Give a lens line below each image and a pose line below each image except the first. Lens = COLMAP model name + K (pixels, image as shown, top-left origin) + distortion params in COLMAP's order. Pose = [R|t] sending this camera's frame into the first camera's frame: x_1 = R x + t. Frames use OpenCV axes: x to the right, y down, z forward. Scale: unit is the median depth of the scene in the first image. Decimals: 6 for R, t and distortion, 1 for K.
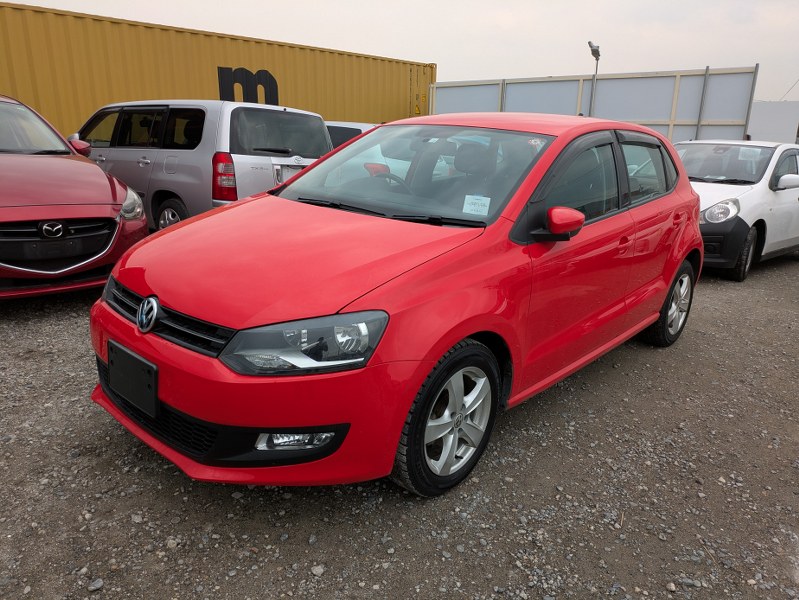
lens RADIAL K [[592.8, 0, 406.3], [0, 592.8, 286.9], [0, 0, 1]] dist [0.029910, -0.007448]
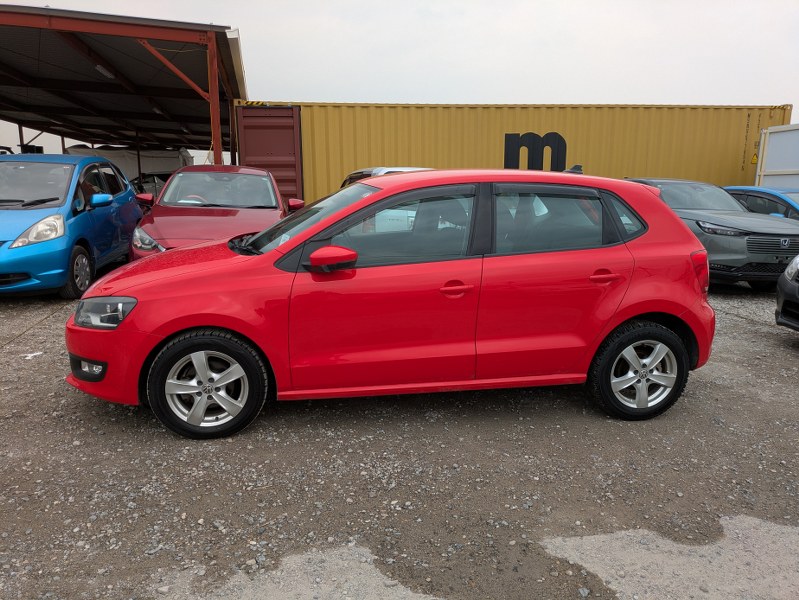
lens RADIAL K [[607.6, 0, 393.3], [0, 607.6, 301.8], [0, 0, 1]] dist [0.035395, -0.002892]
pose [[0.773416, 0.095853, -0.626610, 1.247024], [-0.143799, 0.989261, -0.026162, -0.005308], [0.617373, 0.110340, 0.778894, 0.116710]]
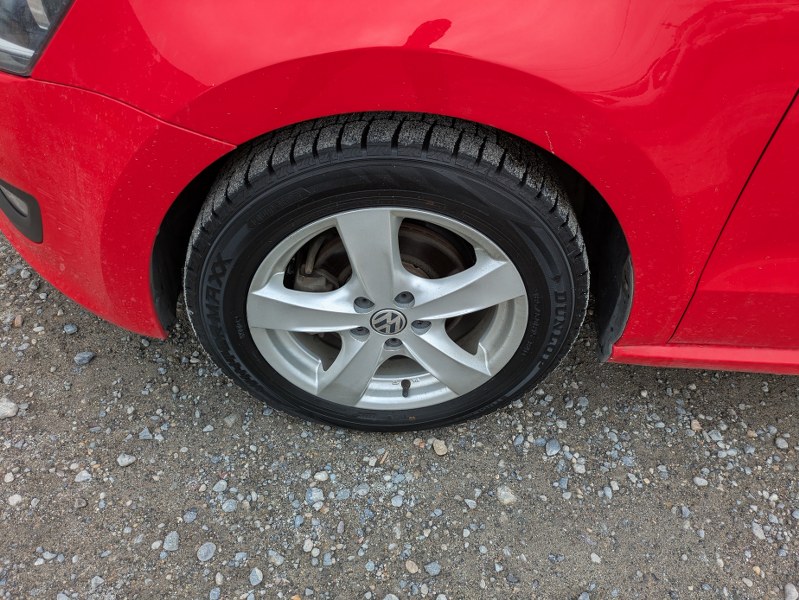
lens RADIAL K [[592.8, 0, 406.3], [0, 592.8, 286.9], [0, 0, 1]] dist [0.029910, -0.007448]
pose [[0.674060, 0.486171, -0.556130, 0.295415], [-0.227308, 0.852861, 0.470063, 0.009951], [0.702833, -0.190438, 0.685390, 0.696570]]
